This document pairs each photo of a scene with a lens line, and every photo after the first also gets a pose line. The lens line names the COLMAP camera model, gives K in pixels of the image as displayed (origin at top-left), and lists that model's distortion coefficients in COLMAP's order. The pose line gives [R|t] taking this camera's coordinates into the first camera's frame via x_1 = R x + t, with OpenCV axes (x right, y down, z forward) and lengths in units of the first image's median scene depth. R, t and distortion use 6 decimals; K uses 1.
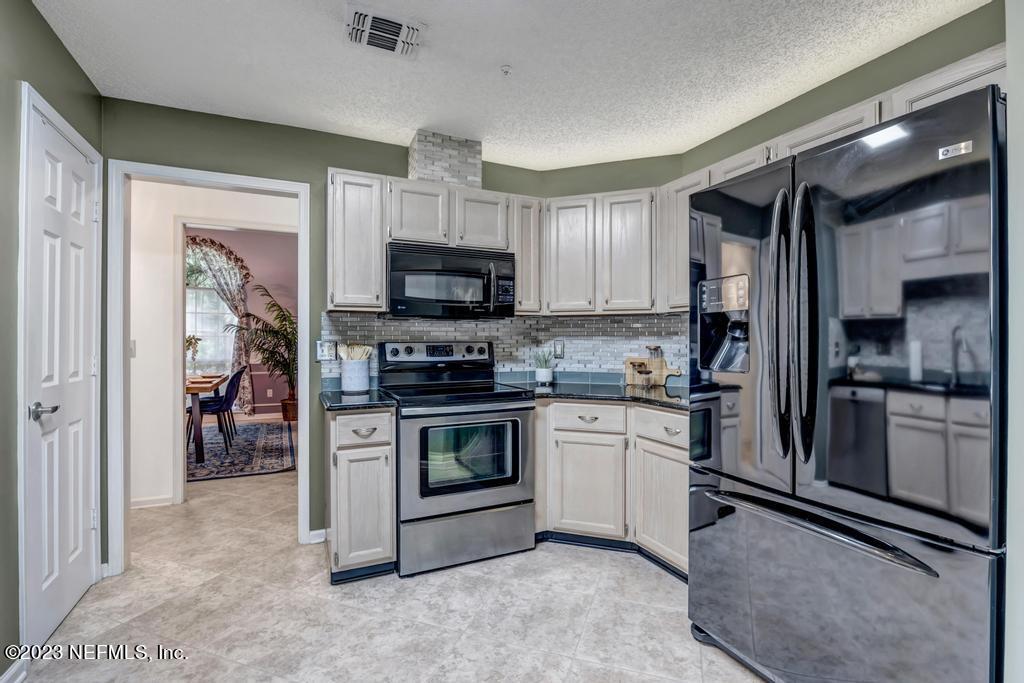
lens RADIAL K [[466.7, 0, 509.1], [0, 466.7, 343.2], [0, 0, 1]] dist [-0.016016, -0.000223]
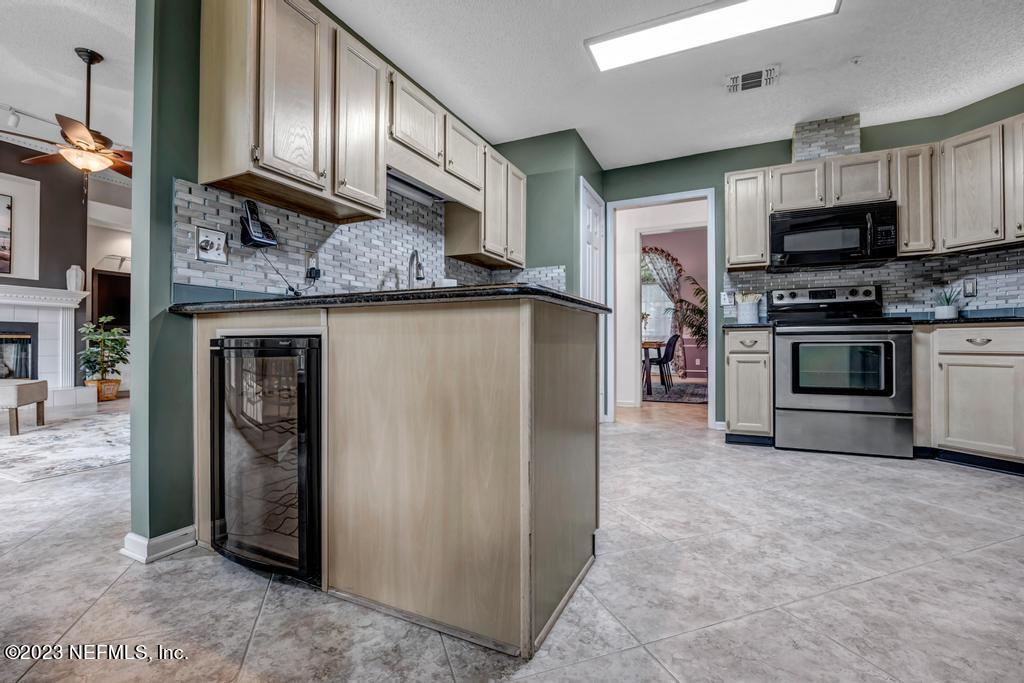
lens RADIAL K [[452.5, 0, 508.9], [0, 452.5, 340.6], [0, 0, 1]] dist [-0.010083, -0.000531]
pose [[0.633408, -0.010372, -0.773748, 0.252833], [-0.001681, 0.999889, -0.014780, 0.161338], [0.773816, 0.010663, 0.633321, -0.399222]]
